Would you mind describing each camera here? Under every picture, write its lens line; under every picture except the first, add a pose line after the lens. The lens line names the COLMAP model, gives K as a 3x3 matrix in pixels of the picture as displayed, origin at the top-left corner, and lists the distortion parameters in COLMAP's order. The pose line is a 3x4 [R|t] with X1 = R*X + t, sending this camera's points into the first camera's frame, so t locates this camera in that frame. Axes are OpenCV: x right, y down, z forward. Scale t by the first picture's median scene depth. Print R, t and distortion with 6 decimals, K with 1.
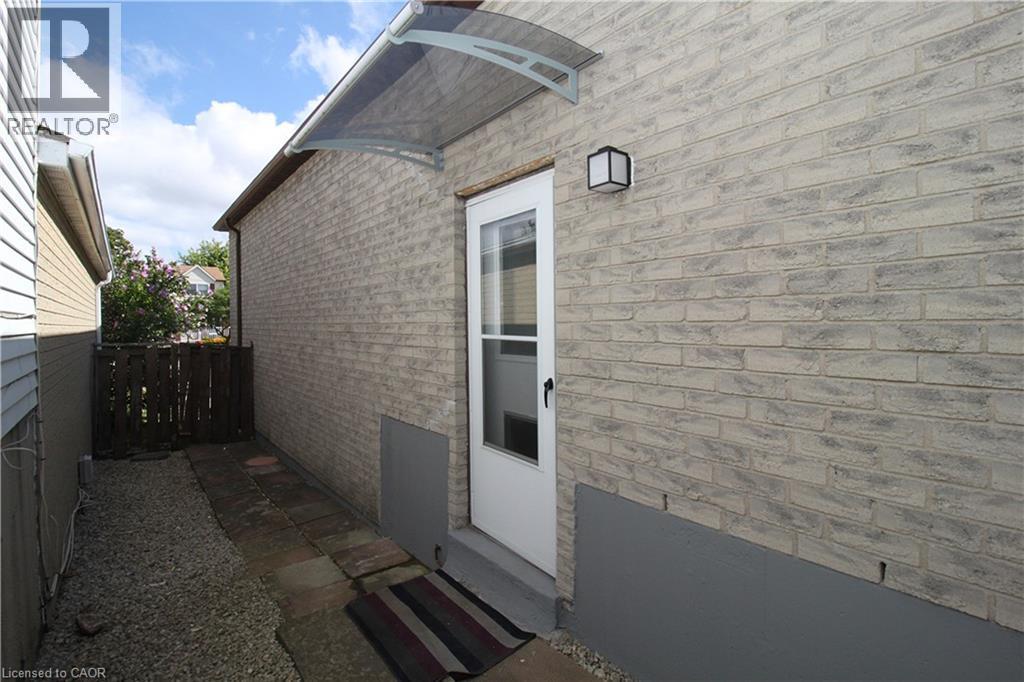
lens RADIAL K [[479.1, 0, 513.6], [0, 479.1, 334.6], [0, 0, 1]] dist [-0.002934, -0.000670]
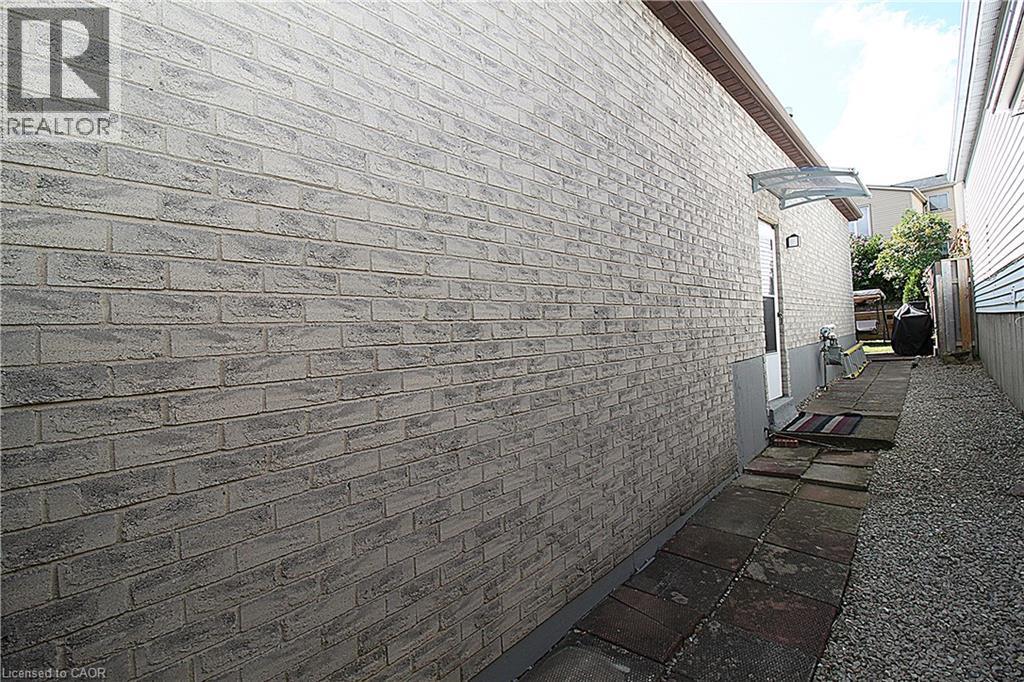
lens RADIAL K [[479.1, 0, 513.6], [0, 479.1, 334.6], [0, 0, 1]] dist [-0.002934, -0.000670]
pose [[-0.161285, 0.027821, 0.986516, -1.093524], [0.086979, 0.996114, -0.013872, 0.062605], [-0.983068, 0.083569, -0.163078, 1.420254]]
